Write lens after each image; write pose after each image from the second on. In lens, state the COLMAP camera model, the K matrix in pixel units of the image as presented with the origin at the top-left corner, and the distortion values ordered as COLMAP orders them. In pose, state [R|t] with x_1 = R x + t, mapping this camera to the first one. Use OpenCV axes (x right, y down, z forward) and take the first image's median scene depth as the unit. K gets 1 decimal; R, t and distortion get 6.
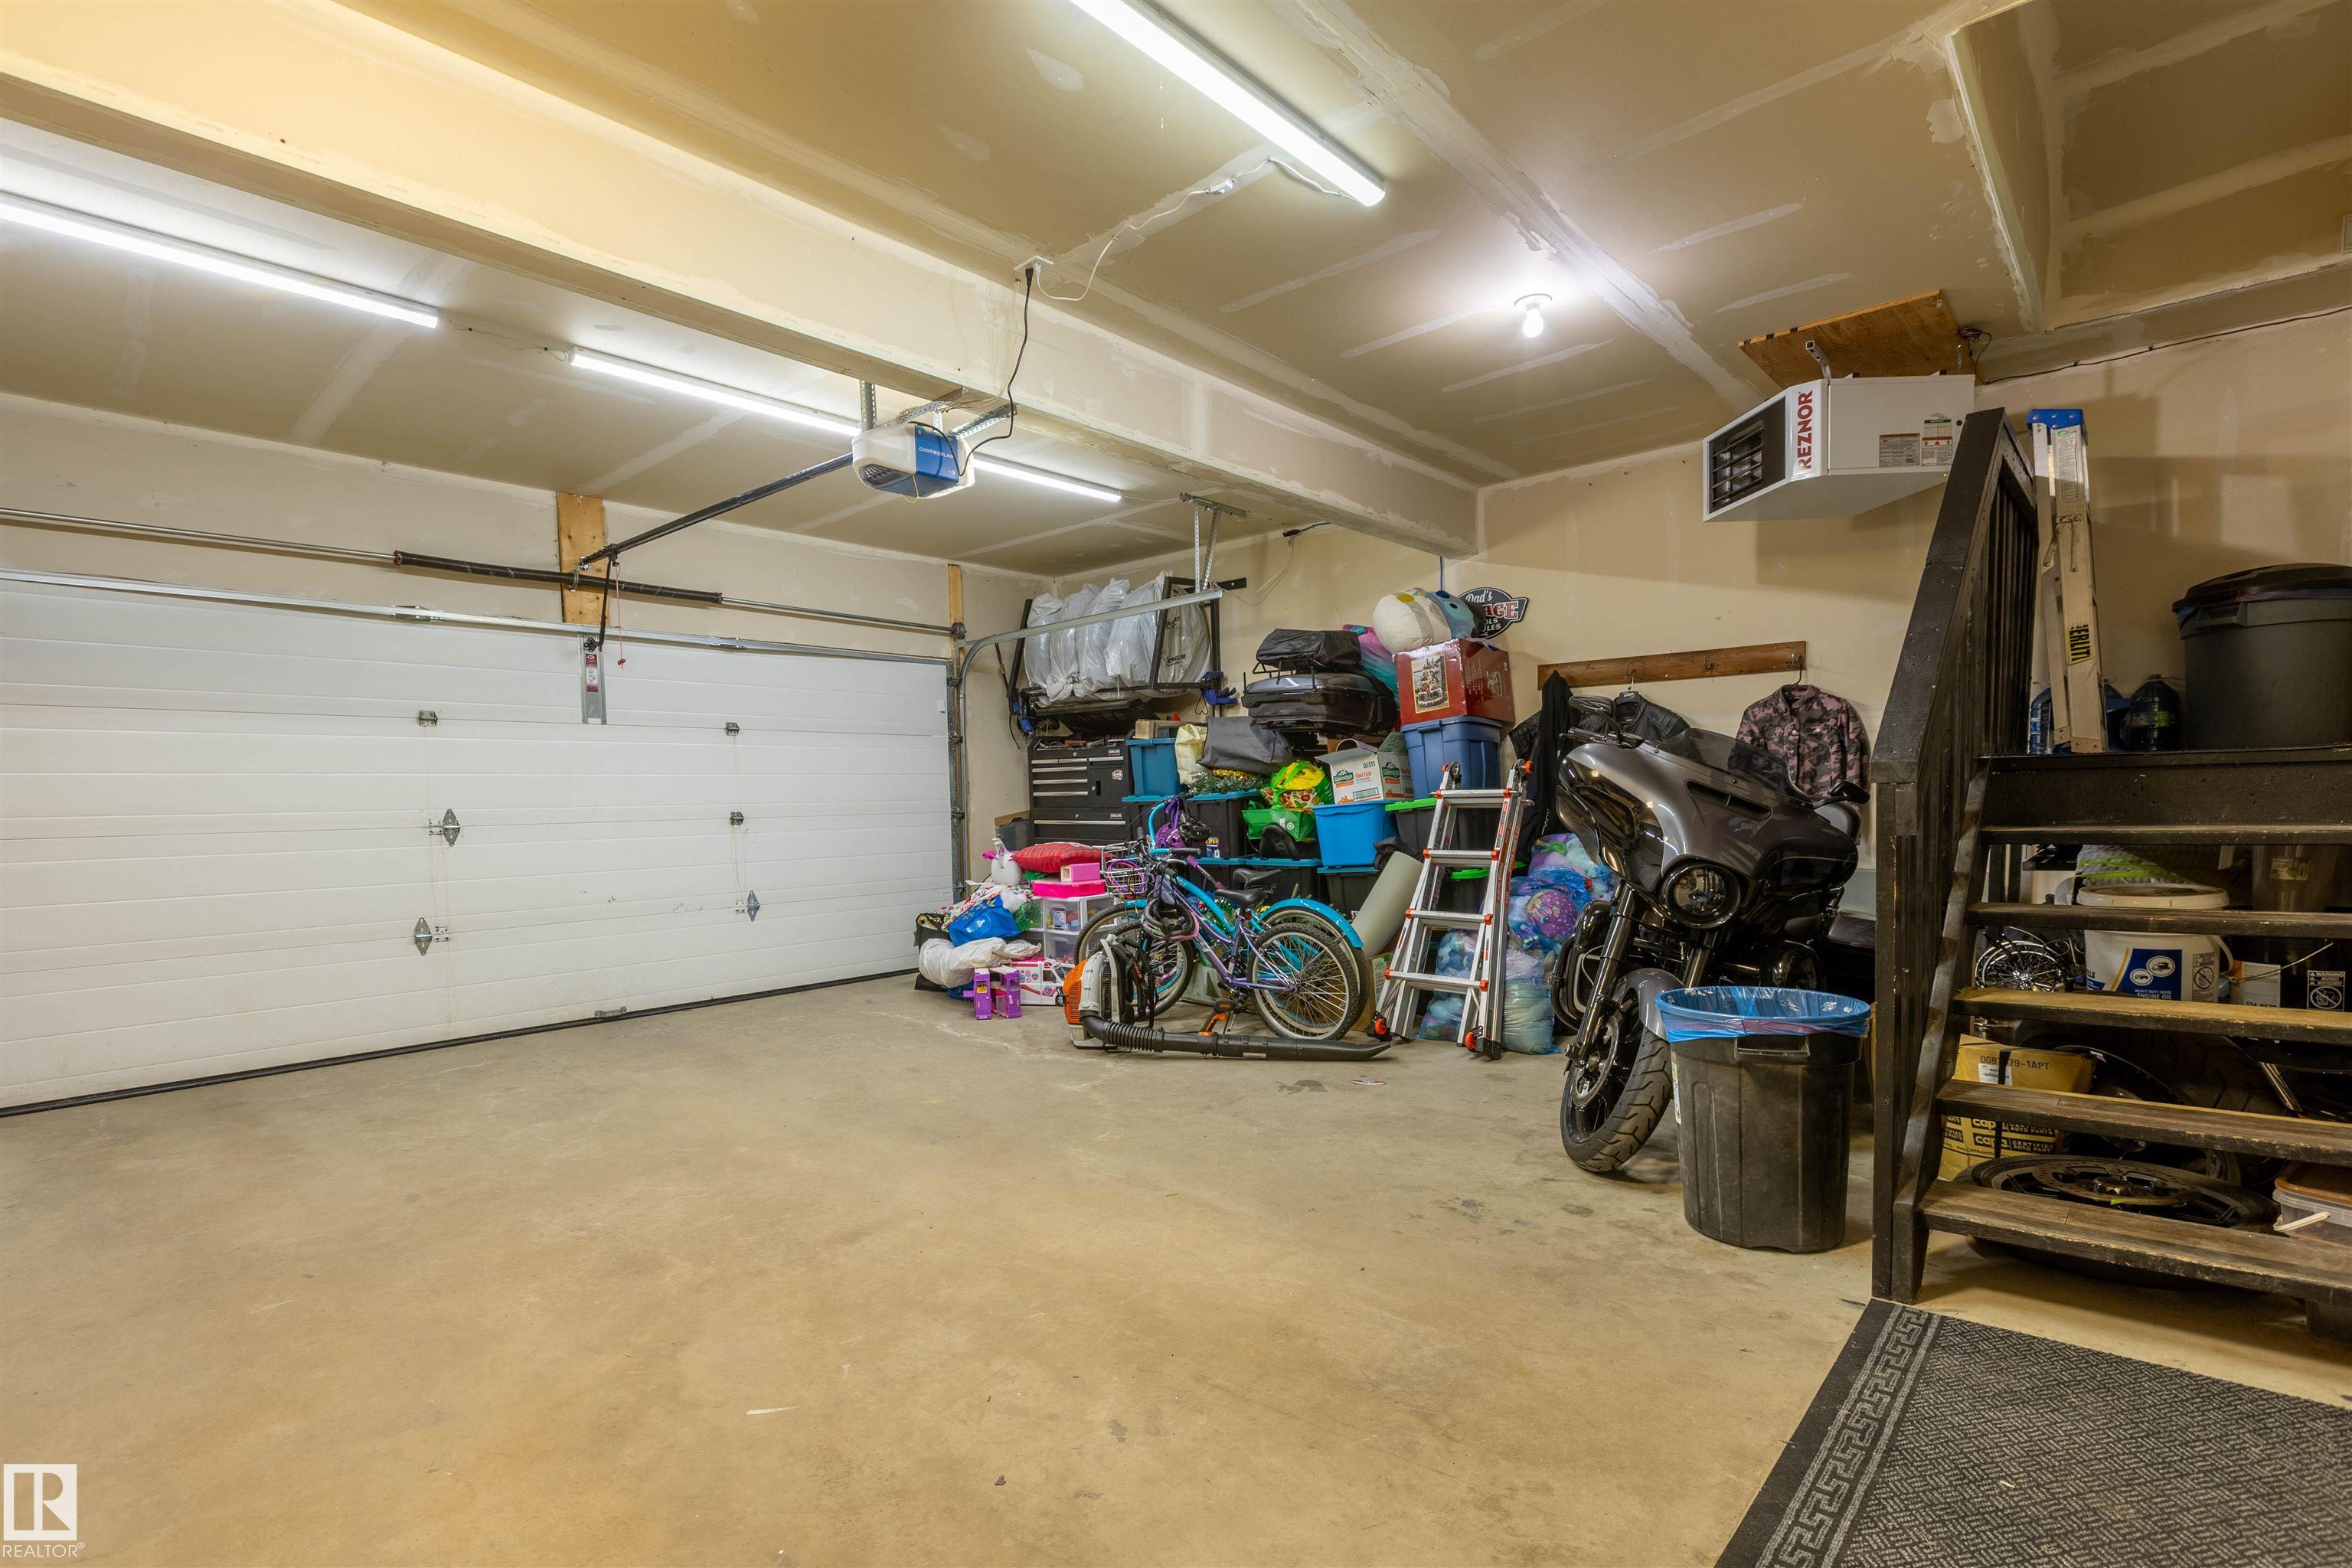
lens RADIAL K [[1101.0, 0, 1175.6], [0, 1101.0, 792.8], [0, 0, 1]] dist [0.000007, 0.000137]
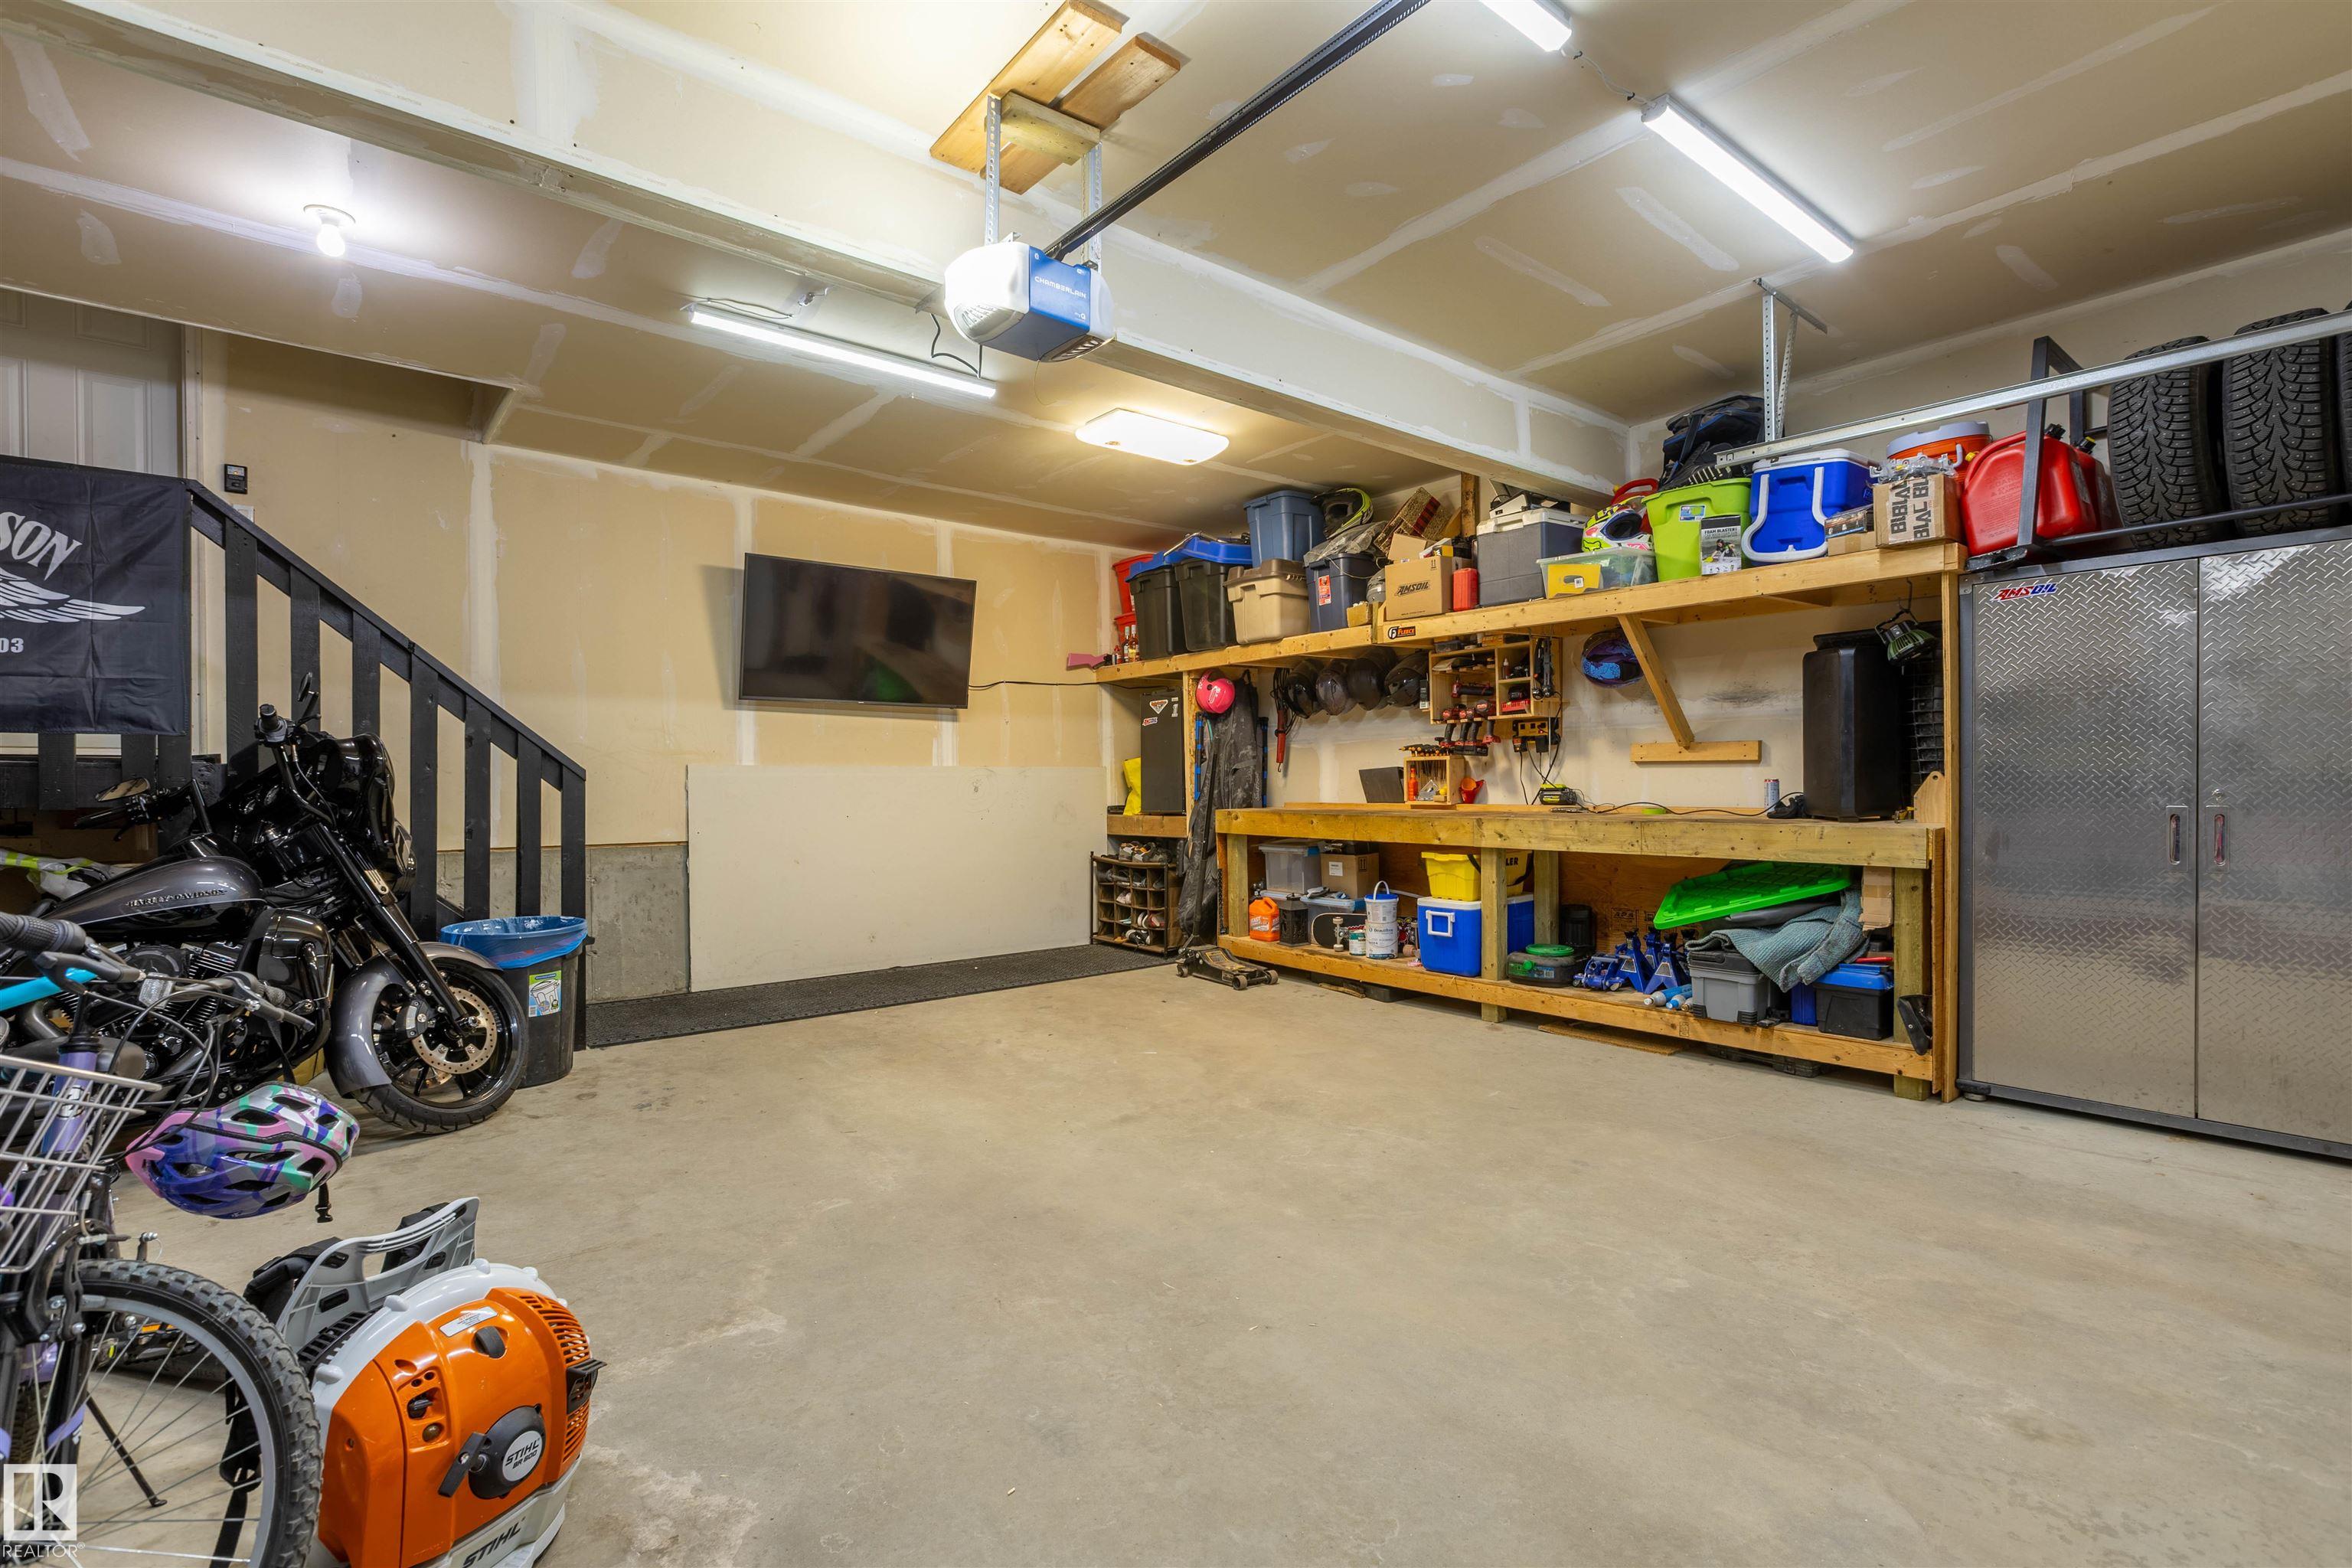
lens RADIAL K [[1101.0, 0, 1175.6], [0, 1101.0, 792.8], [0, 0, 1]] dist [0.000007, 0.000137]
pose [[-0.986540, 0.026328, 0.161388, -0.486603], [0.026161, 0.999653, -0.003162, 0.035428], [-0.161415, 0.001103, -0.986886, 1.934006]]
